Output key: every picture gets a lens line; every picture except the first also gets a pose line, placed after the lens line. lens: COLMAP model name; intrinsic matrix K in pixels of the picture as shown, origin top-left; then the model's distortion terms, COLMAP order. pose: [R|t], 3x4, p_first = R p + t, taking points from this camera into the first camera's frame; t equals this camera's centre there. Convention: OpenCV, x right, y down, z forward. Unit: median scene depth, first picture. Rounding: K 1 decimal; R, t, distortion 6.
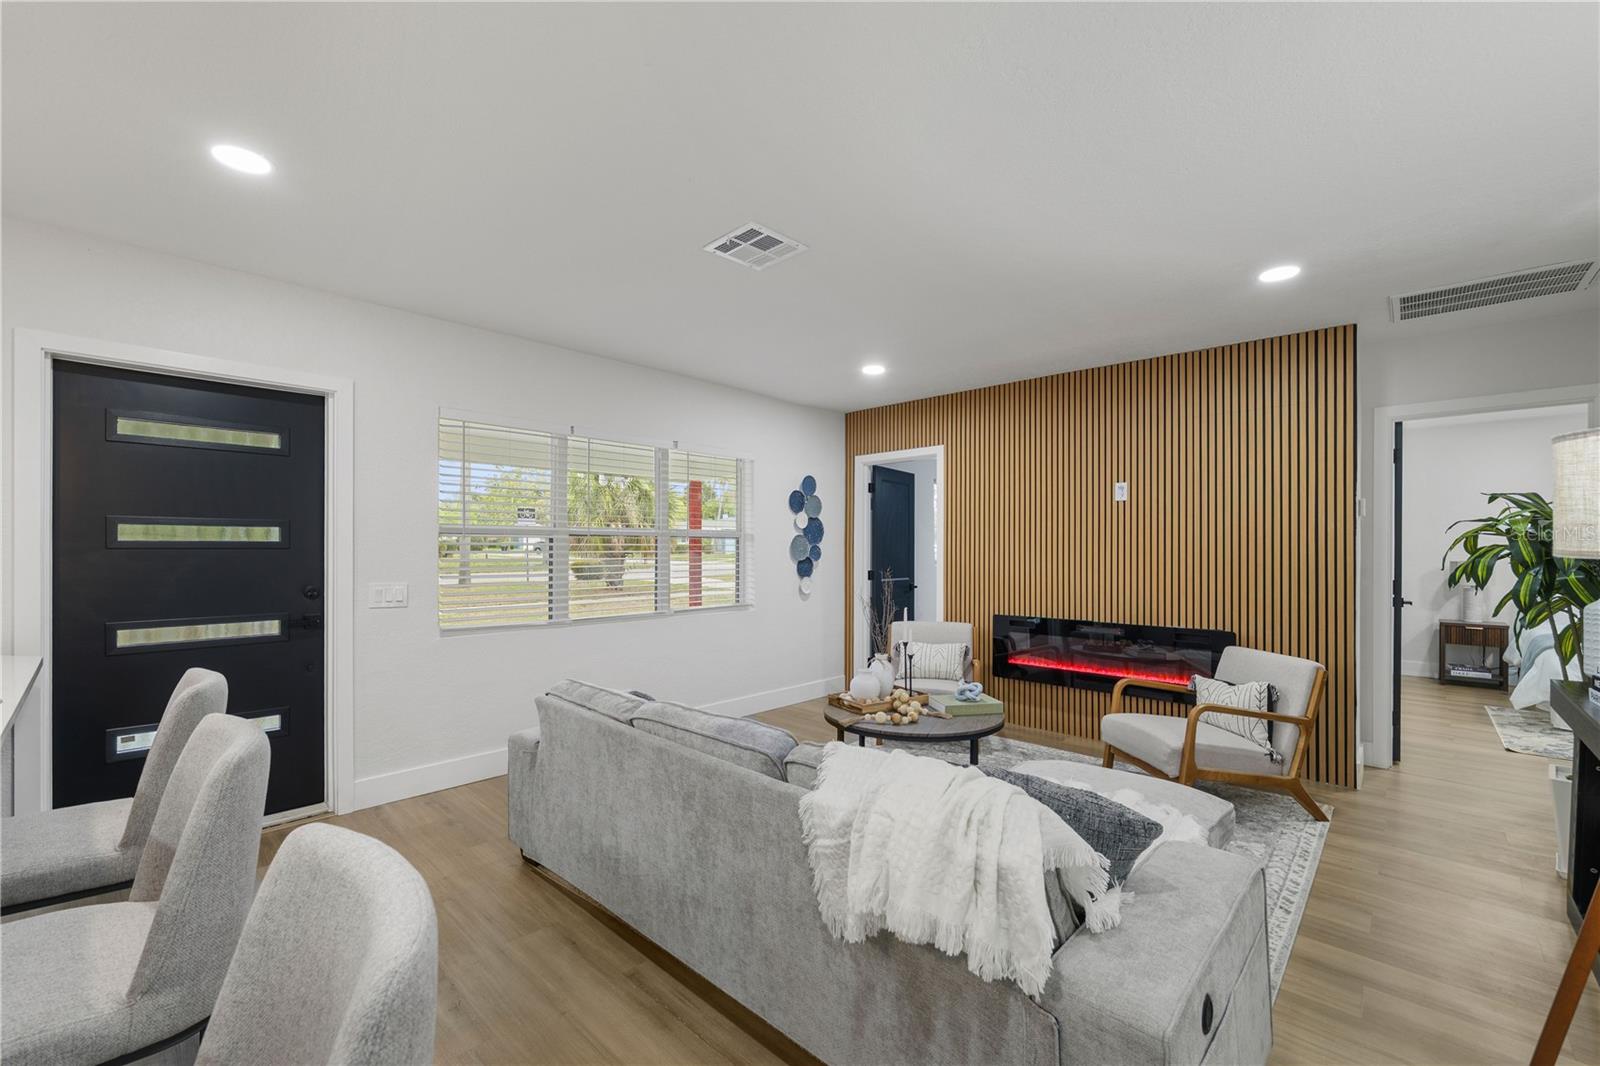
lens RADIAL K [[661.8, 0, 811.5], [0, 661.8, 545.7], [0, 0, 1]] dist [-0.007743, 0.000077]
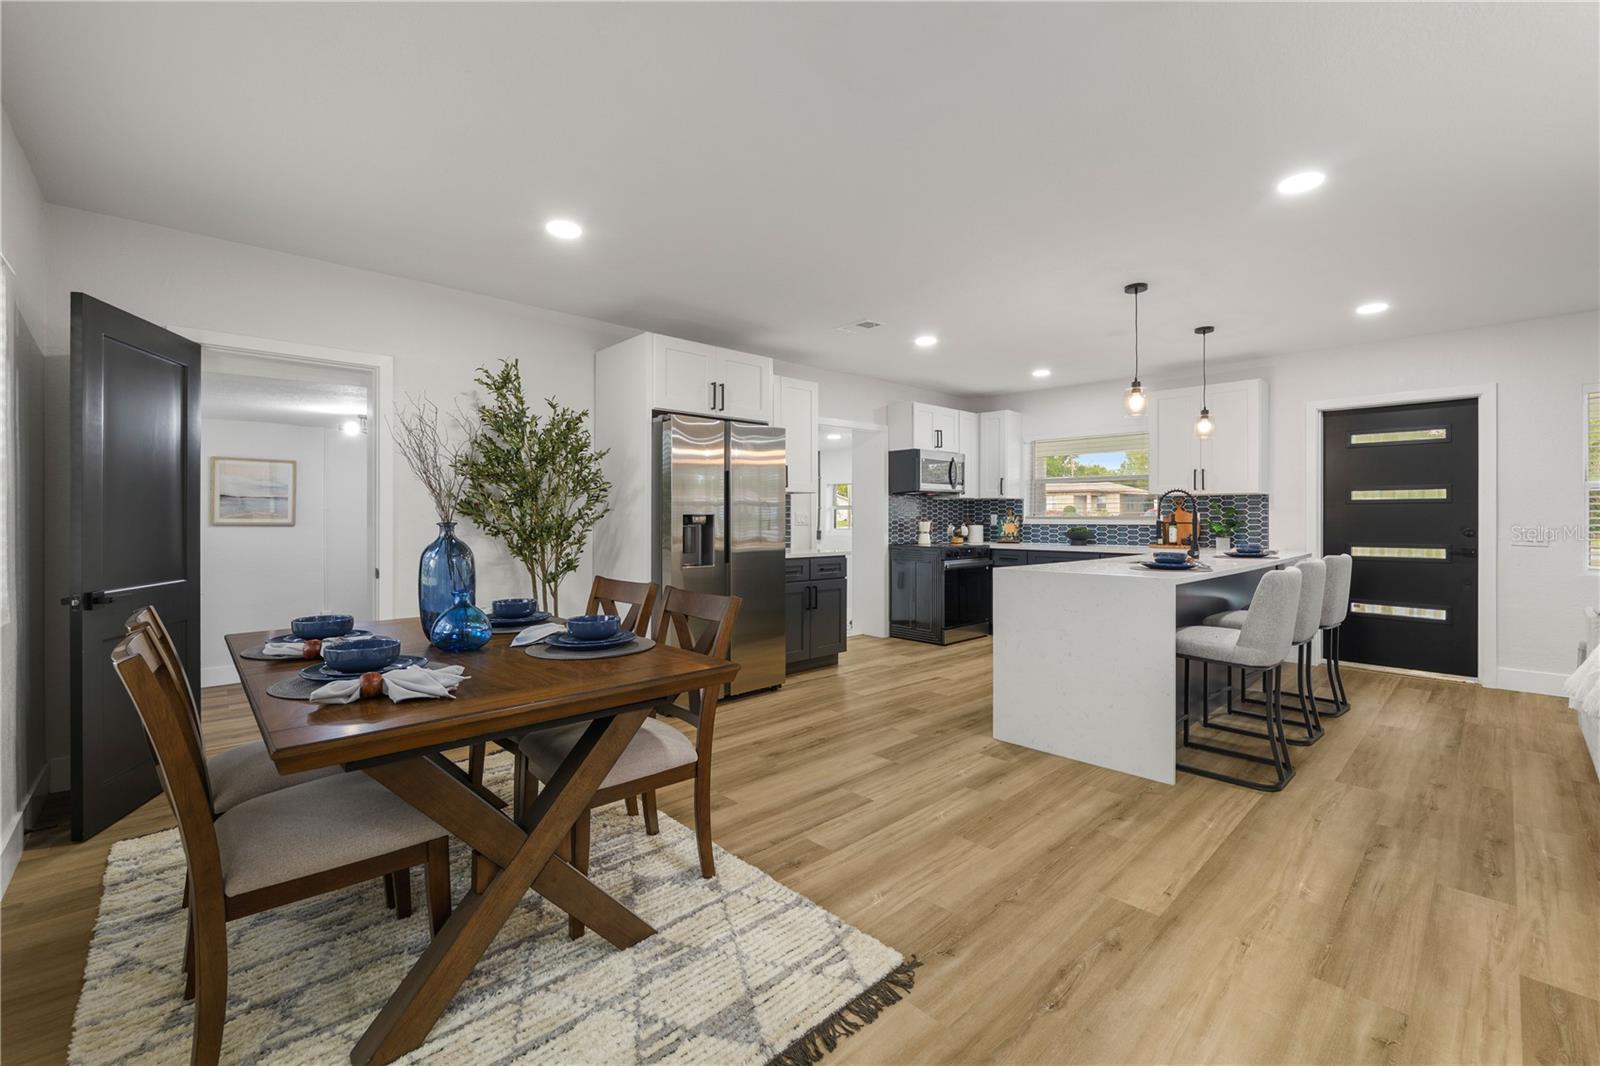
lens RADIAL K [[660.2, 0, 782.5], [0, 660.2, 514.4], [0, 0, 1]] dist [-0.008176, -0.000398]
pose [[-0.094411, -0.005993, -0.995515, 0.704476], [0.004654, 0.999968, -0.006461, 0.027761], [0.995522, -0.005243, -0.094380, -0.326355]]
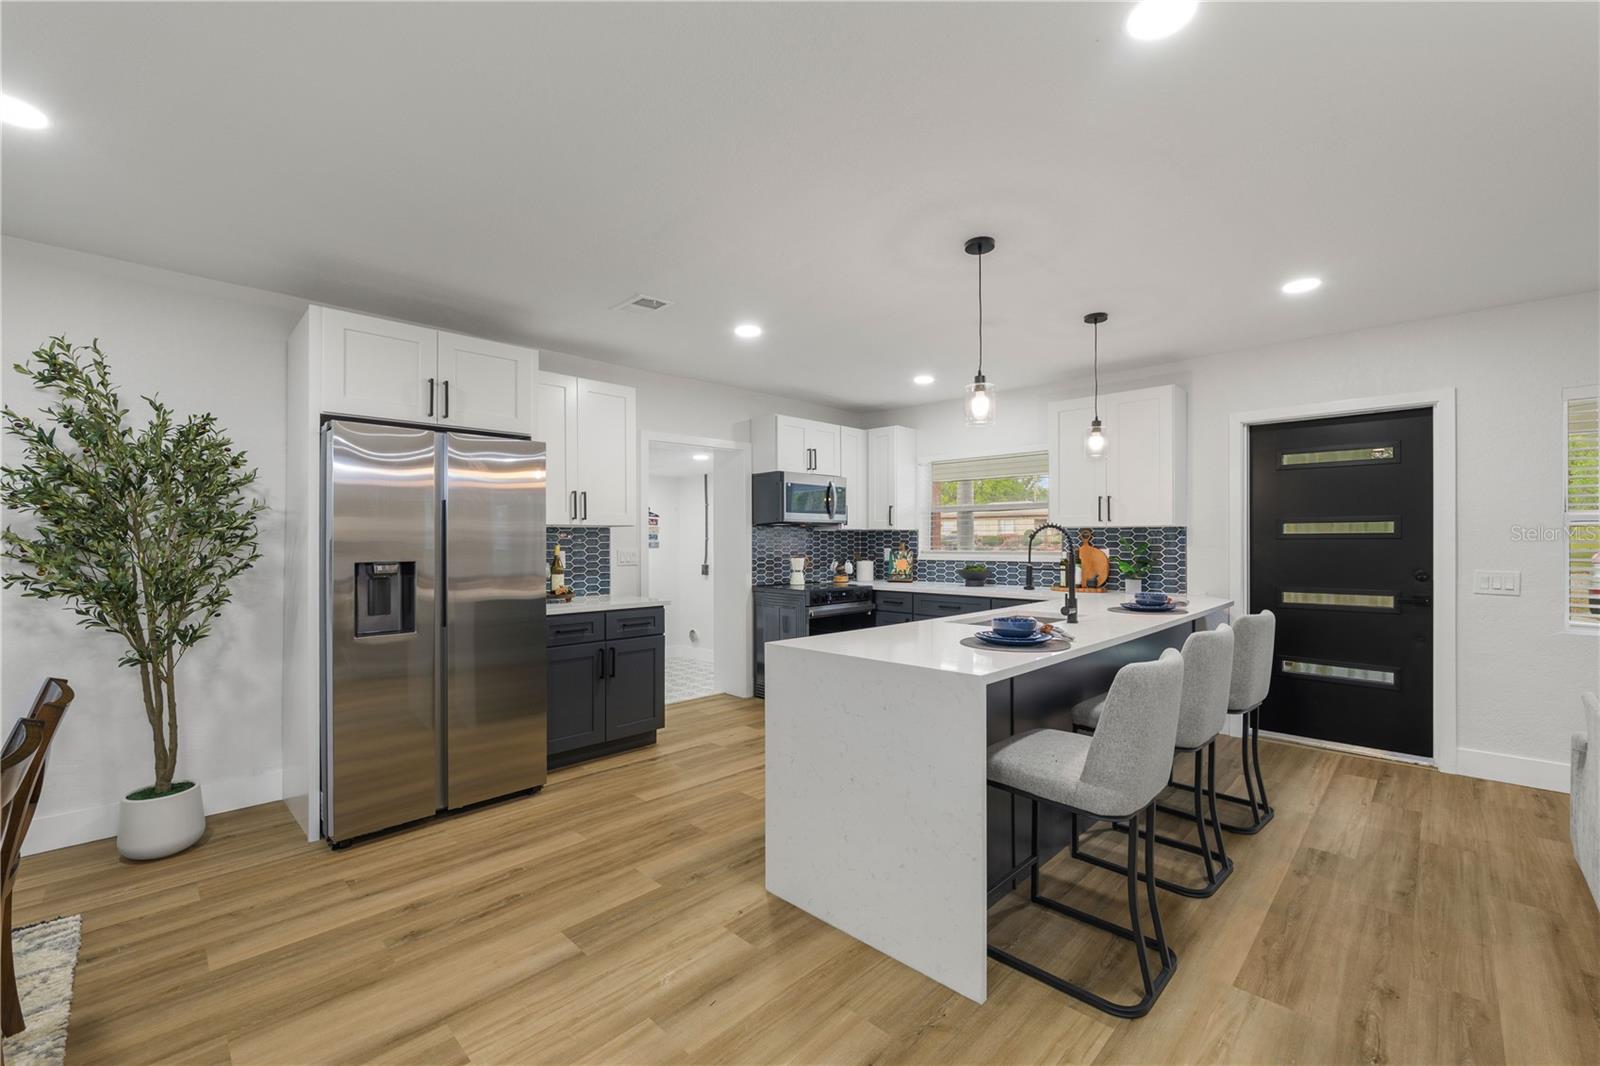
lens RADIAL K [[659.8, 0, 784.5], [0, 659.8, 538.4], [0, 0, 1]] dist [-0.009177, 0.000007]
pose [[-0.048285, -0.005446, -0.998819, 0.387002], [0.007911, 0.999952, -0.005835, 0.001481], [0.998802, -0.008184, -0.048239, -0.066534]]
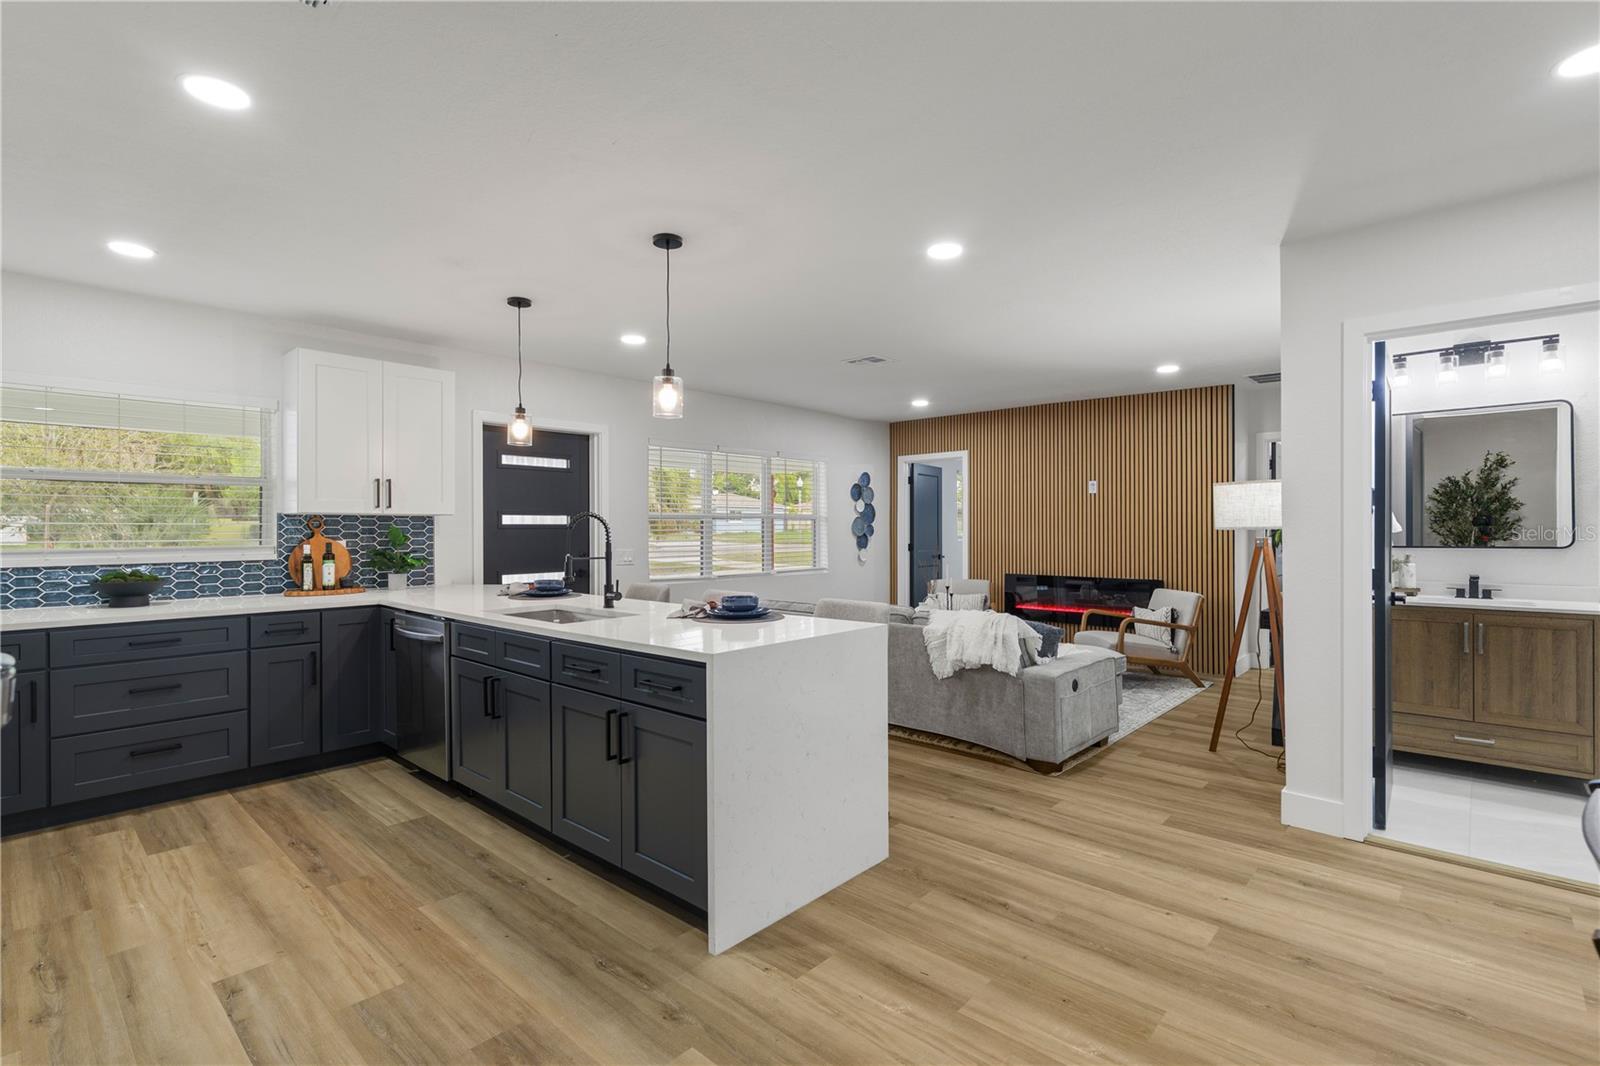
lens RADIAL K [[740.7, 0, 807.3], [0, 740.7, 531.0], [0, 0, 1]] dist [0.007307, -0.000899]
pose [[0.999973, -0.006573, 0.003381, -0.183405], [0.006546, 0.999948, 0.007853, -0.000448], [-0.003432, -0.007830, 0.999963, -0.705756]]
